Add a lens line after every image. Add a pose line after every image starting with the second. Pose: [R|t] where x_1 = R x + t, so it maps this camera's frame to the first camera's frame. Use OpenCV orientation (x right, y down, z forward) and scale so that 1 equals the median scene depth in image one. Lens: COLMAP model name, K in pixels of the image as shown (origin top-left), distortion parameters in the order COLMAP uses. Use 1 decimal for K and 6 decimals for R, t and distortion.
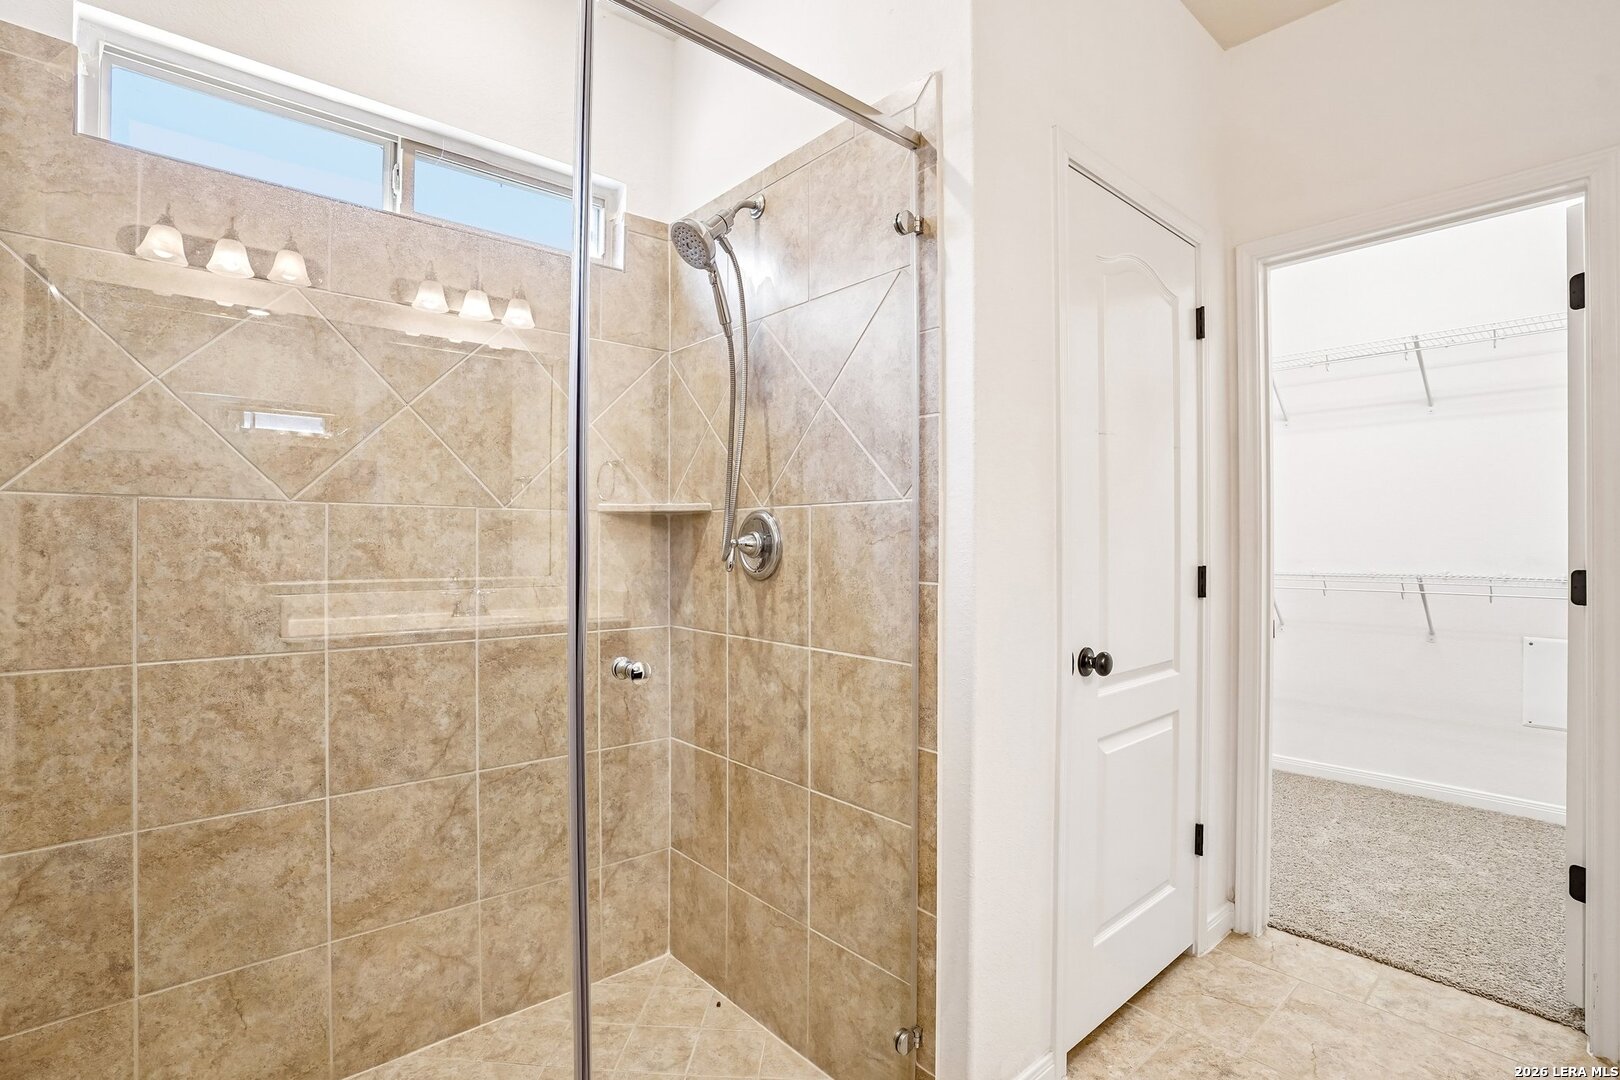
lens RADIAL K [[756.2, 0, 816.7], [0, 756.2, 541.7], [0, 0, 1]] dist [-0.002390, 0.001981]
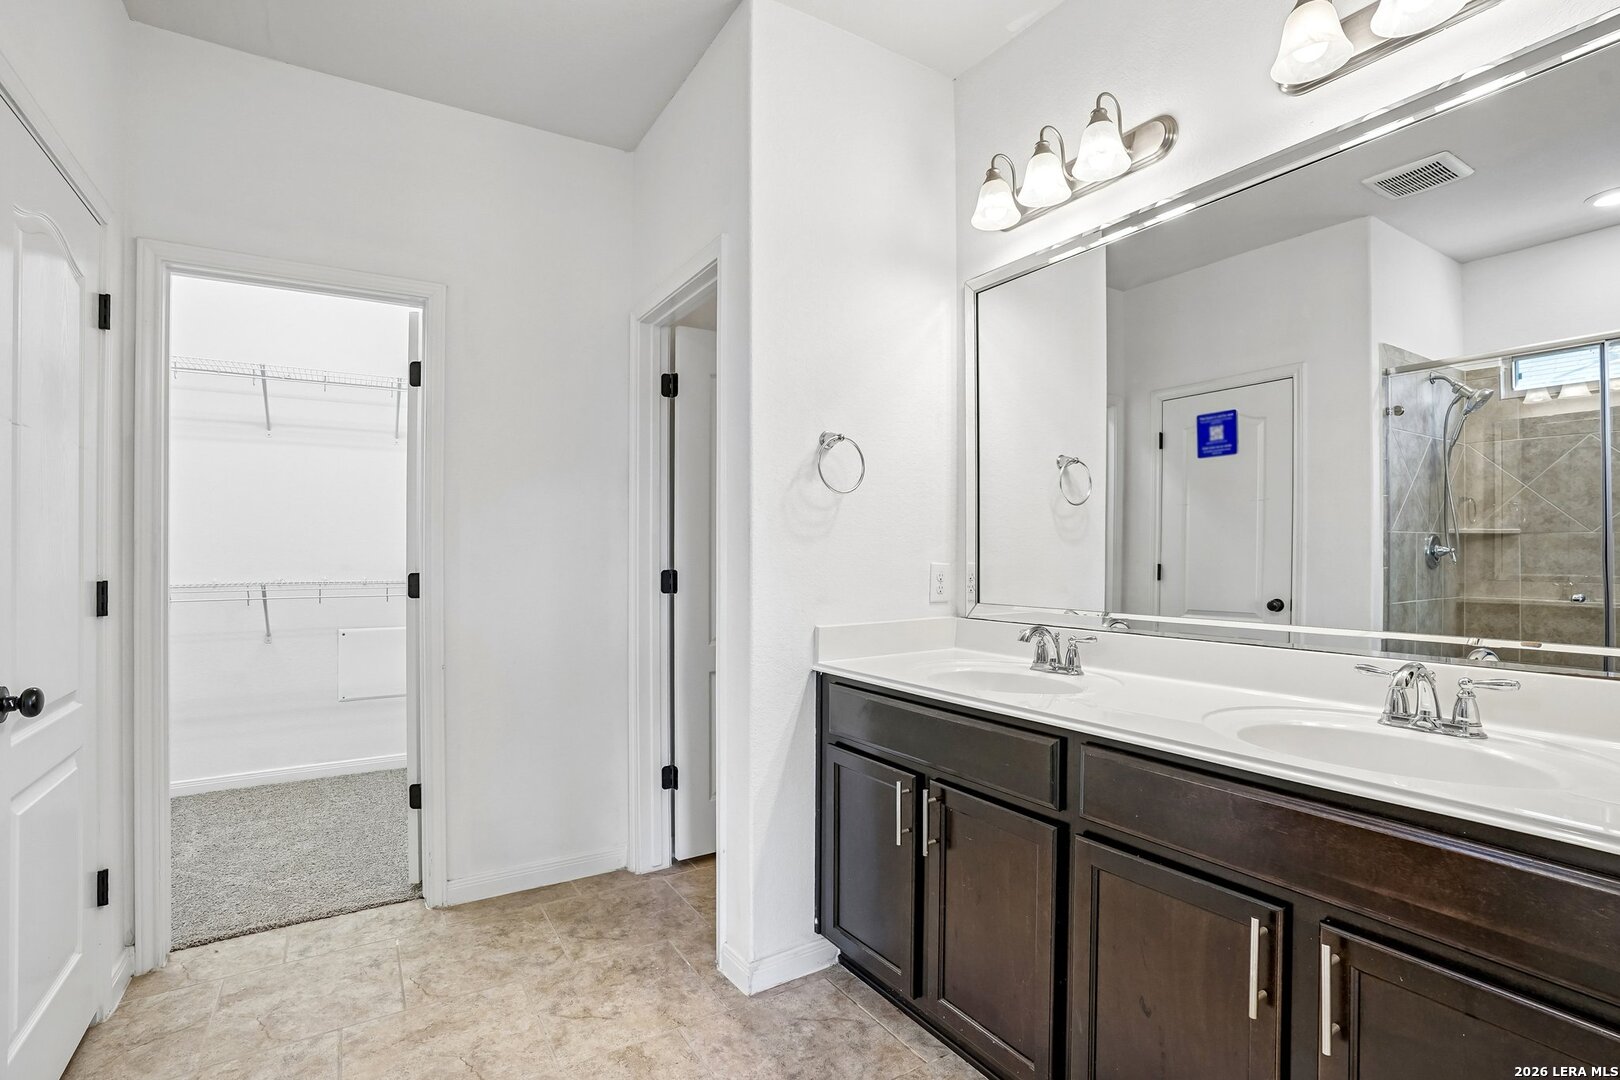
lens RADIAL K [[782.5, 0, 814.1], [0, 782.5, 546.2], [0, 0, 1]] dist [0.000058, 0.006578]
pose [[0.184779, -0.000309, 0.982780, -0.244839], [0.005784, 0.999983, -0.000773, -0.004581], [-0.982763, 0.005827, 0.184778, 0.003657]]
